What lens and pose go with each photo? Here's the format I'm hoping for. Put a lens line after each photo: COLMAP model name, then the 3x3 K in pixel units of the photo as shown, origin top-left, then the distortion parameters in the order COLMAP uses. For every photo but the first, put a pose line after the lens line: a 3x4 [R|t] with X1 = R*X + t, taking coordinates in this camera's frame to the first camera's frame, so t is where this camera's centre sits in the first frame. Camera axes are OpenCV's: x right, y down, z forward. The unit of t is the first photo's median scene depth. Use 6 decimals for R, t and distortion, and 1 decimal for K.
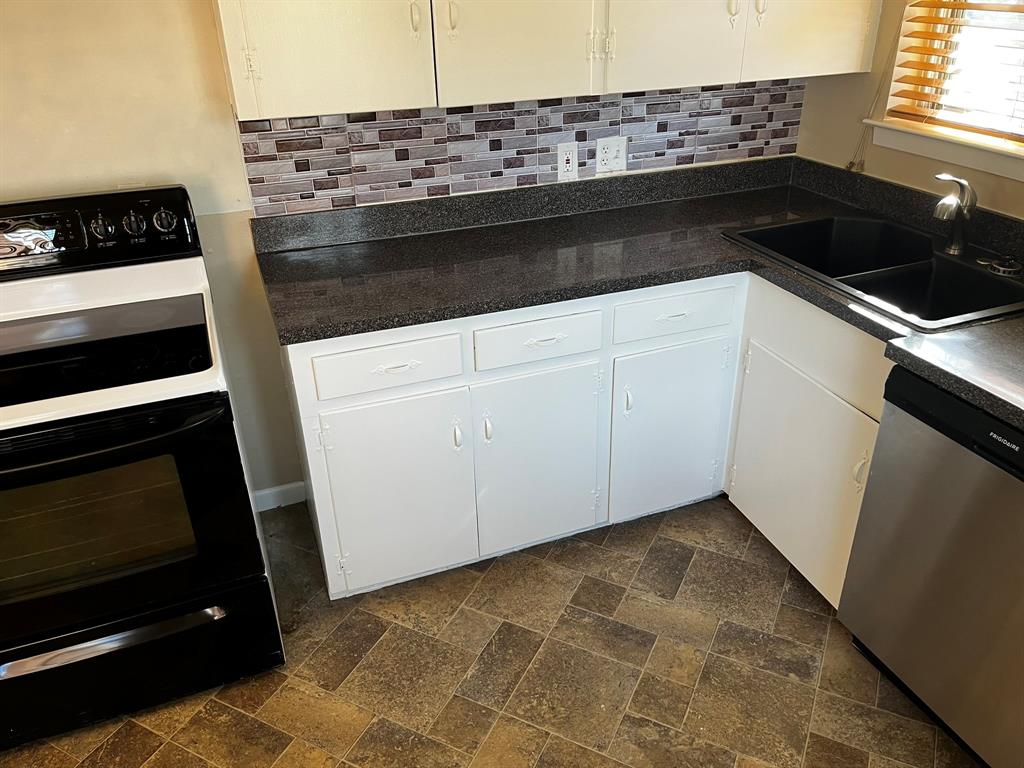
lens RADIAL K [[781.6, 0, 513.3], [0, 781.6, 394.9], [0, 0, 1]] dist [0.007385, -0.007036]
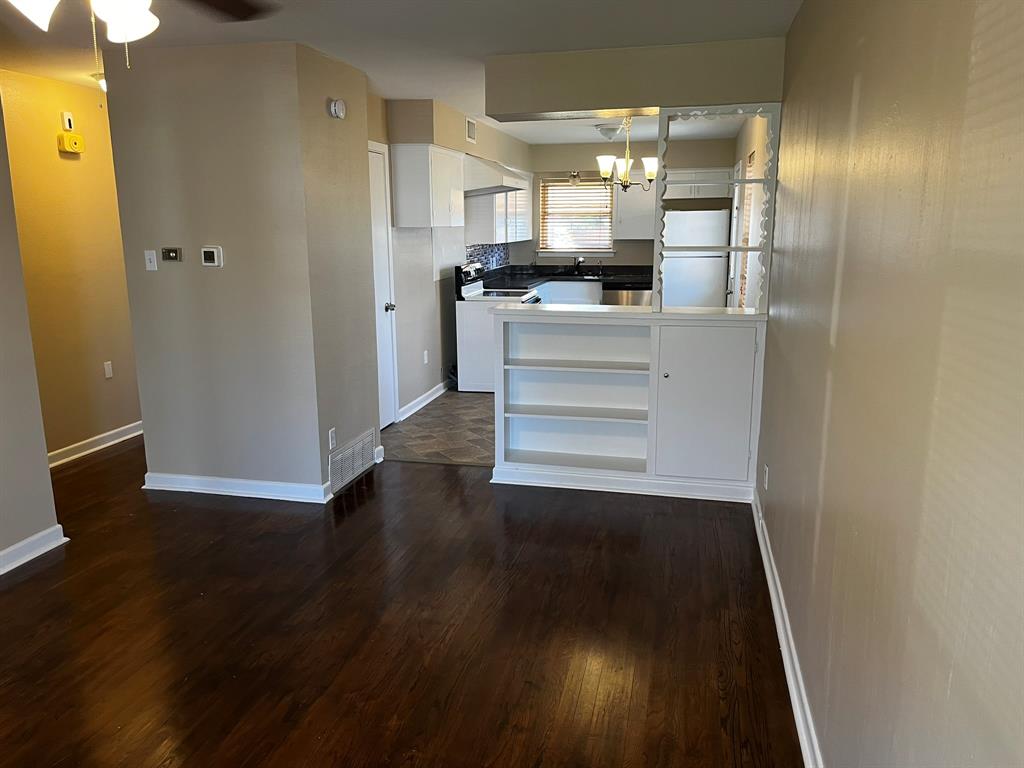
lens RADIAL K [[776.1, 0, 514.0], [0, 776.1, 382.2], [0, 0, 1]] dist [0.036855, -0.042127]
pose [[0.558902, -0.142263, 0.816939, -2.621173], [0.364864, 0.926873, -0.088212, 0.499790], [-0.744649, 0.347373, 0.569938, -0.799320]]
